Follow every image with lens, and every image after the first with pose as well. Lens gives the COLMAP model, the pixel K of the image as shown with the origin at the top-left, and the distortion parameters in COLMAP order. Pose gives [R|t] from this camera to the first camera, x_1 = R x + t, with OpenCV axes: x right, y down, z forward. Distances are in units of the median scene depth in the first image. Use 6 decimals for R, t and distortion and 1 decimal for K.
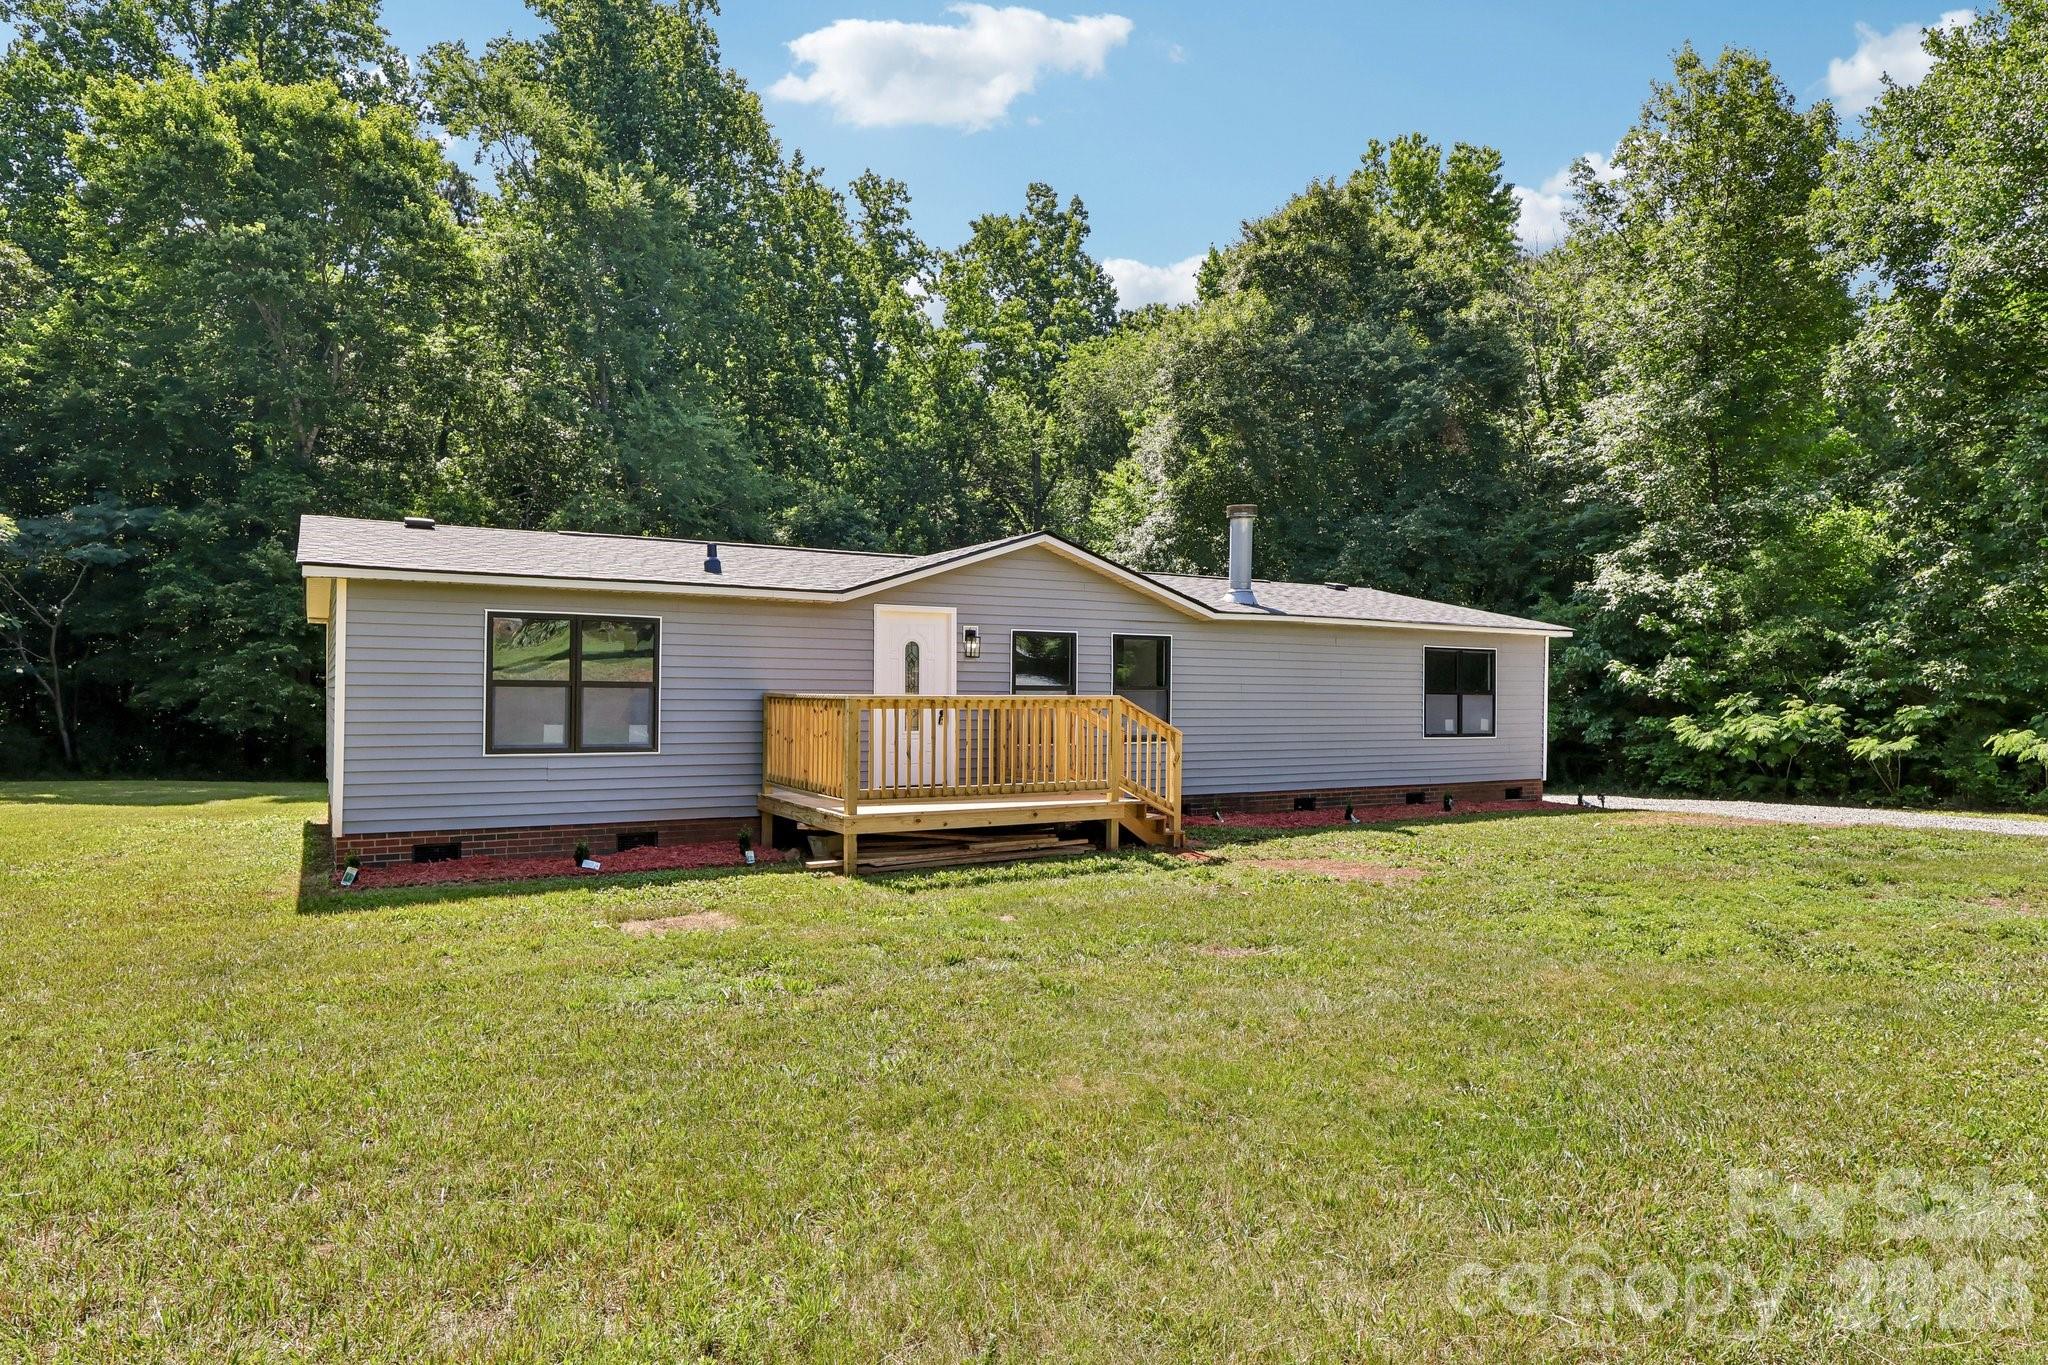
lens RADIAL K [[1206.1, 0, 1021.0], [0, 1206.1, 676.0], [0, 0, 1]] dist [0.002655, 0.000210]
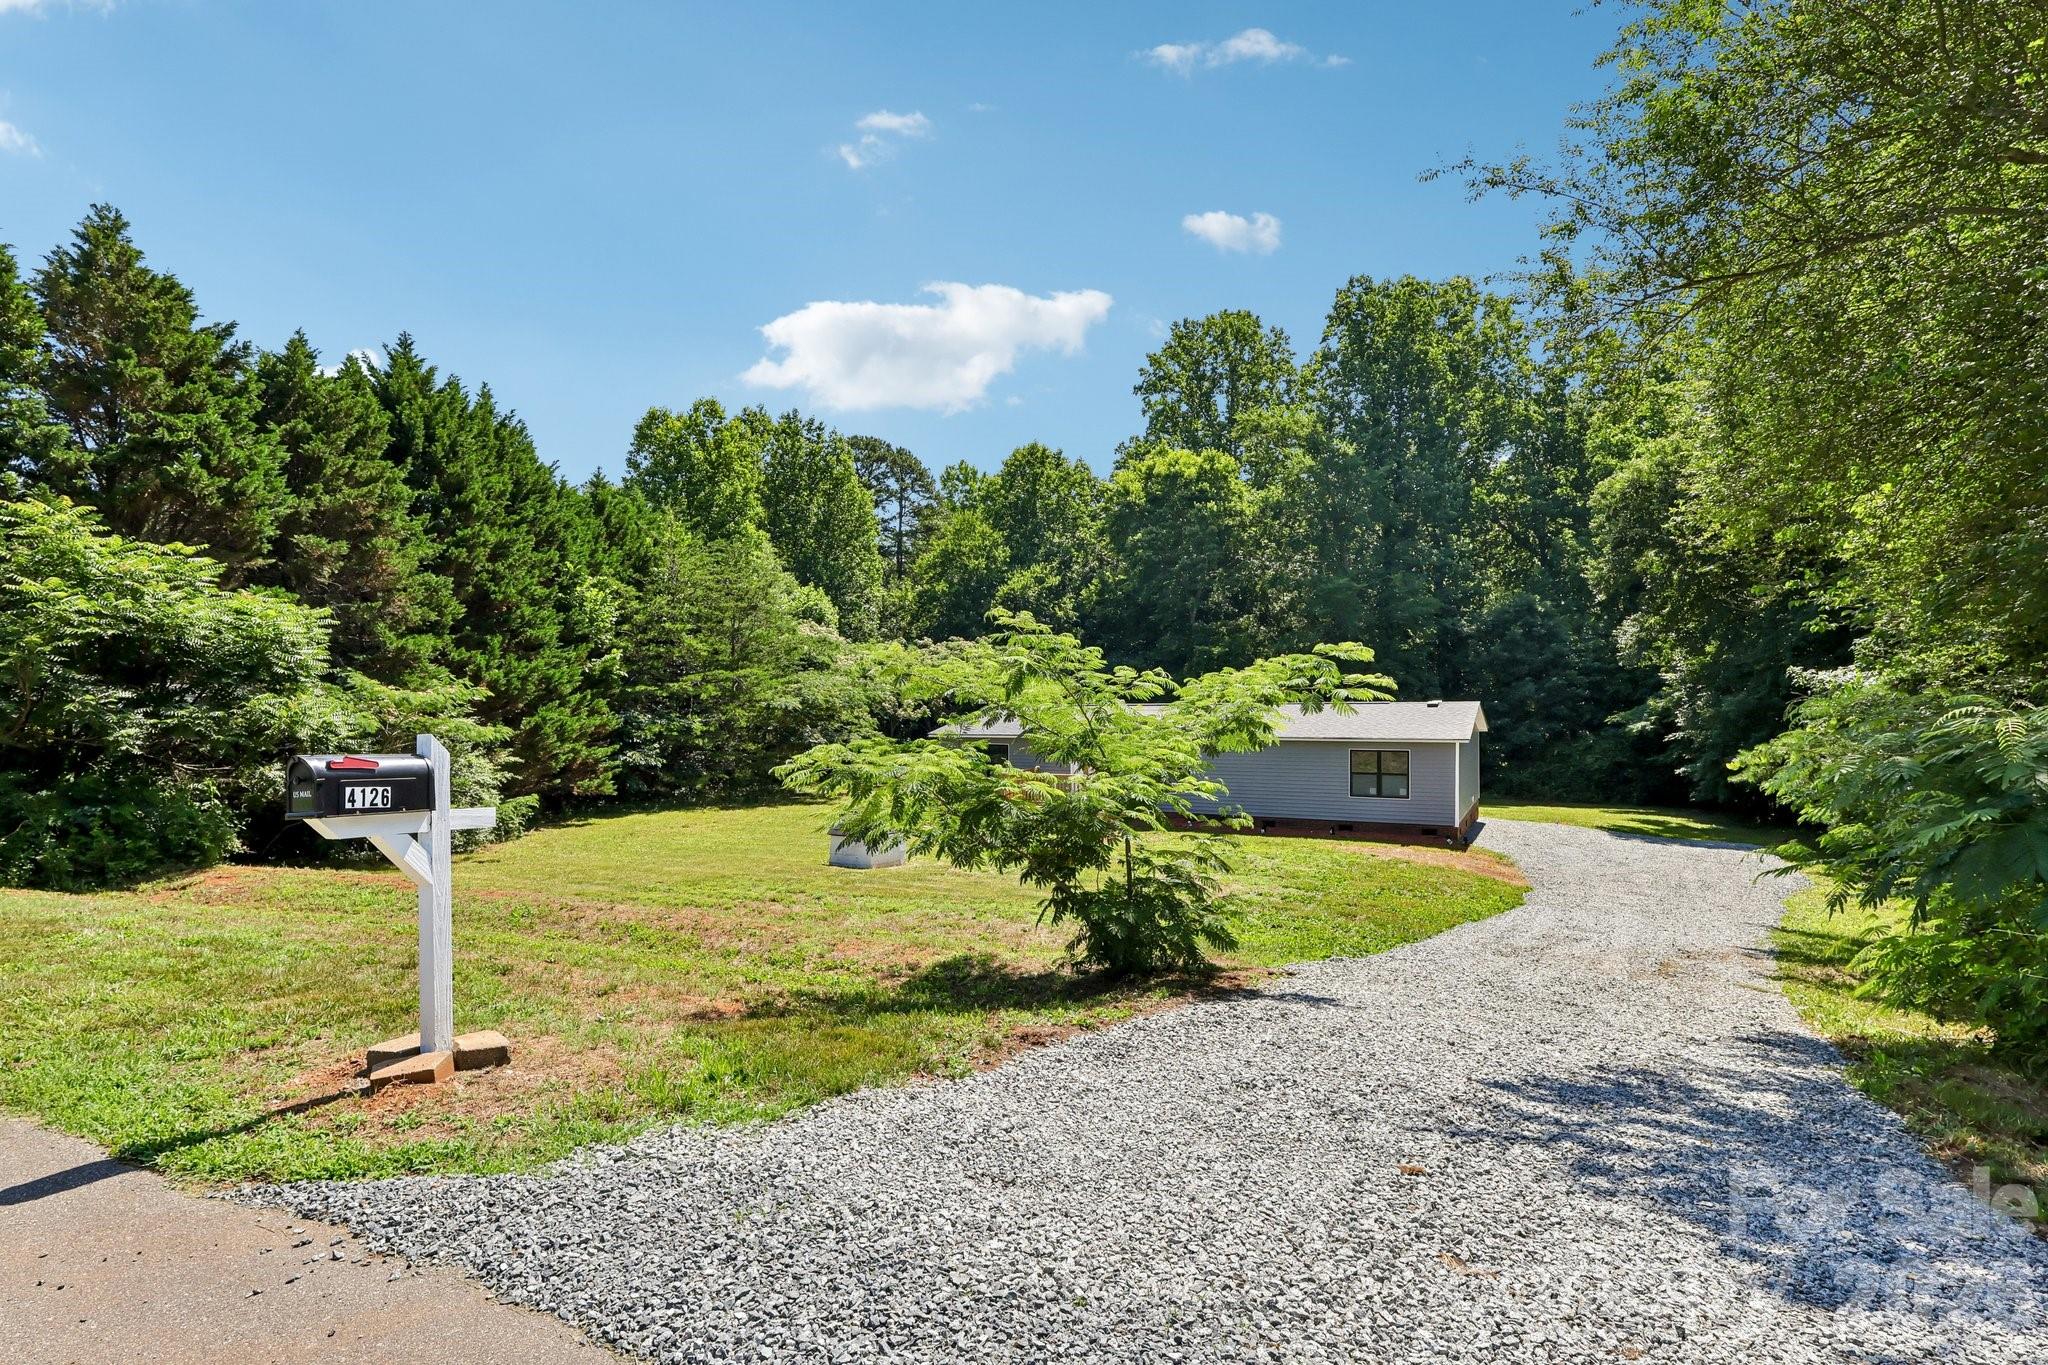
lens RADIAL K [[941.6, 0, 1017.2], [0, 941.6, 713.8], [0, 0, 1]] dist [-0.010170, 0.003274]
pose [[0.513194, 0.001260, -0.858272, 1.353882], [0.029397, 0.999386, 0.019045, -0.124611], [0.857769, -0.035004, 0.512842, -0.217005]]
